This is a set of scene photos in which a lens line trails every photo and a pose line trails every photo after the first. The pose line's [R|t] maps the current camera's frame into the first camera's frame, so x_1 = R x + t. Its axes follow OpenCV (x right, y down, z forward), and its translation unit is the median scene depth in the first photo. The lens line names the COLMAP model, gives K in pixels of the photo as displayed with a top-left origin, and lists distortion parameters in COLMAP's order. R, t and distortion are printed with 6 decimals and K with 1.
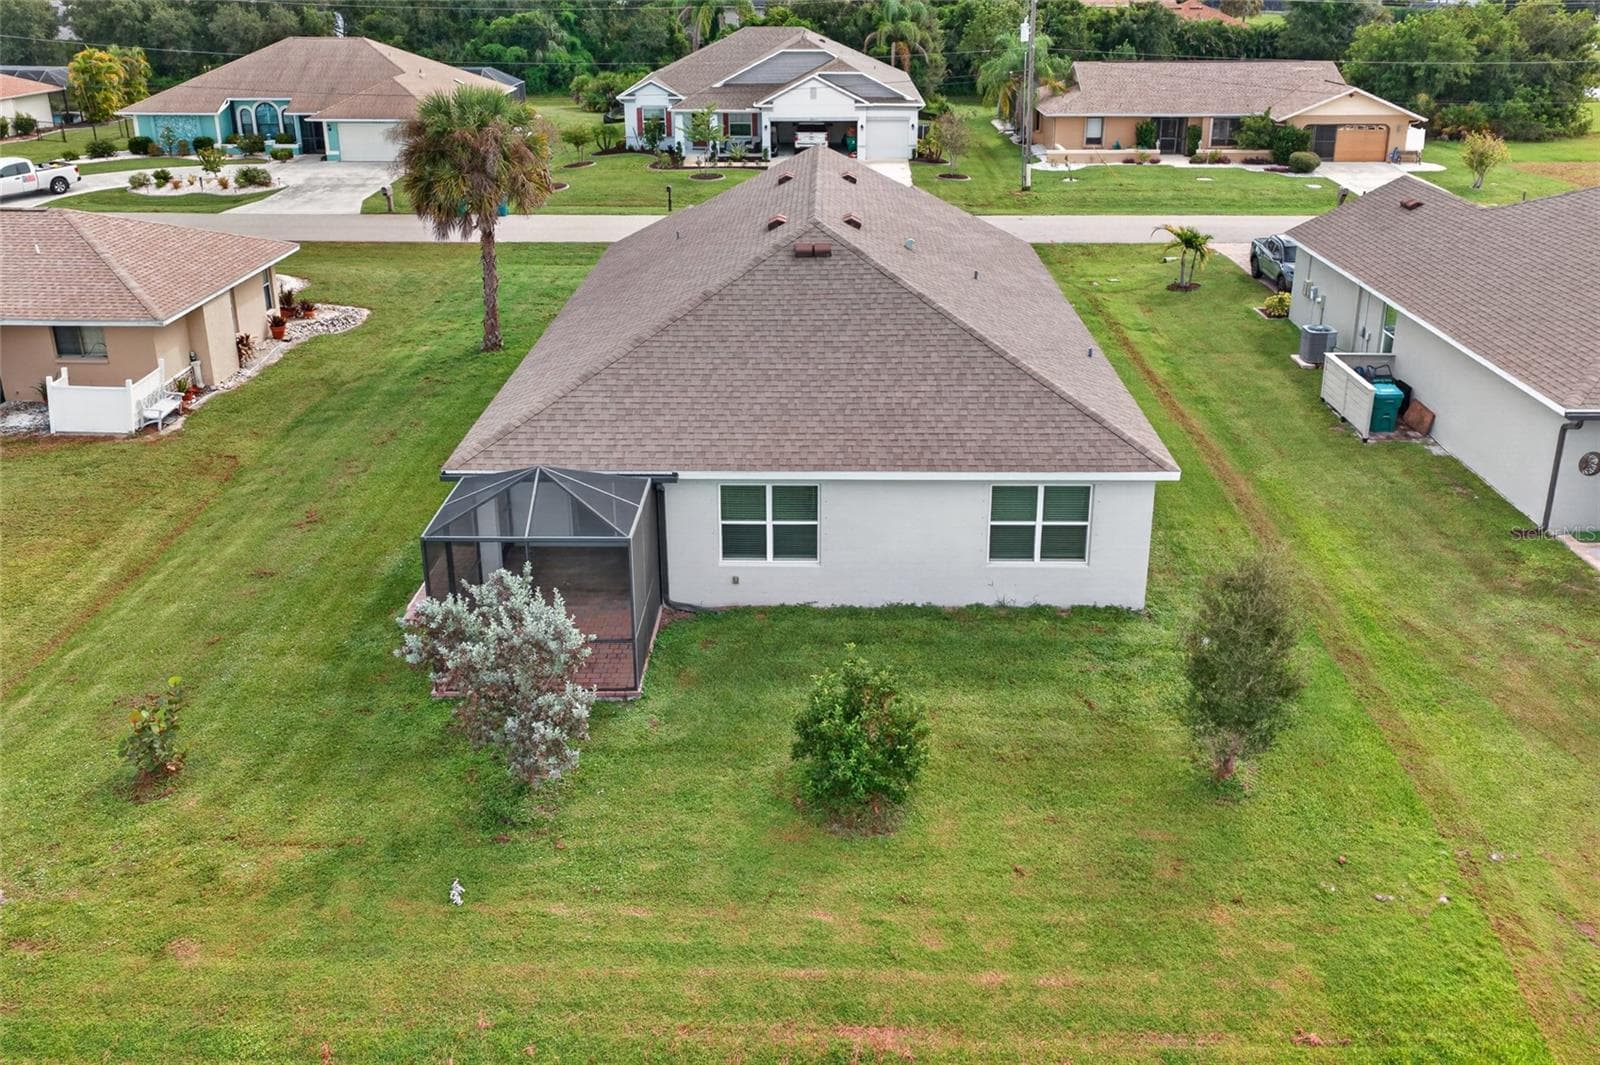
lens RADIAL K [[1294.6, 0, 832.3], [0, 1294.6, 552.5], [0, 0, 1]] dist [0.015236, 0.008321]
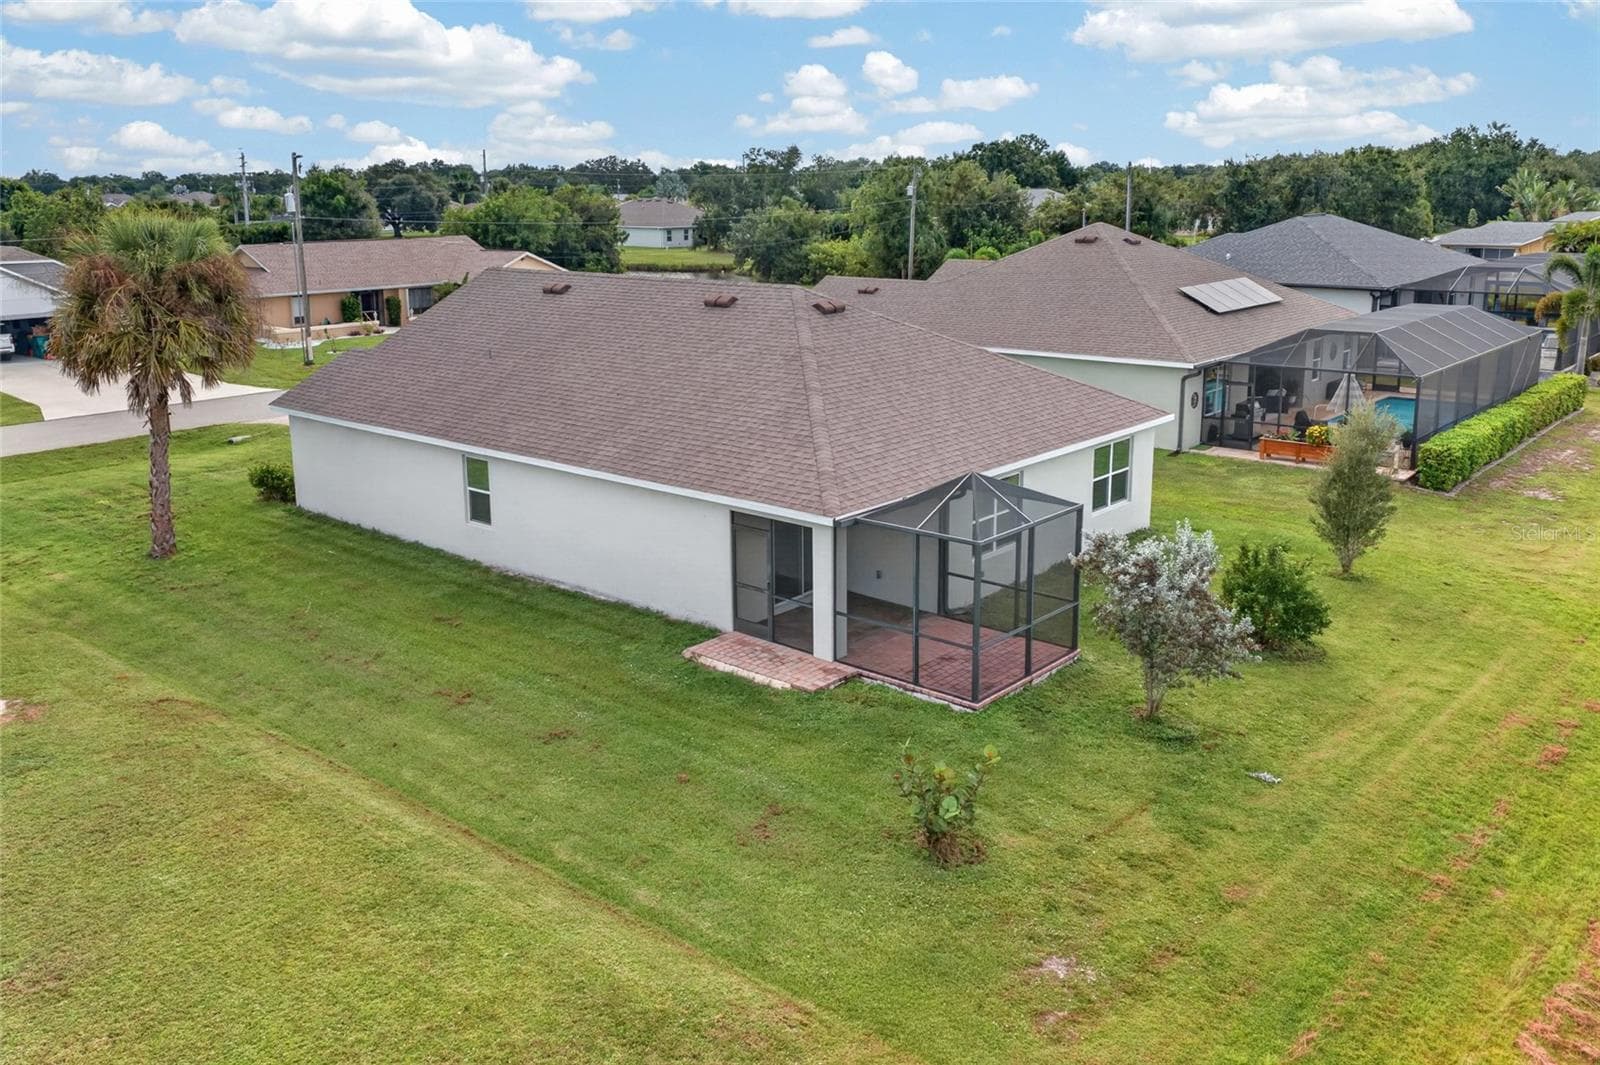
lens RADIAL K [[1294.6, 0, 832.3], [0, 1294.6, 552.5], [0, 0, 1]] dist [0.015236, 0.008321]
pose [[0.643329, -0.219990, 0.733303, -0.952739], [0.332449, 0.943081, -0.008735, -0.029130], [-0.689642, 0.249405, 0.679846, 0.316459]]
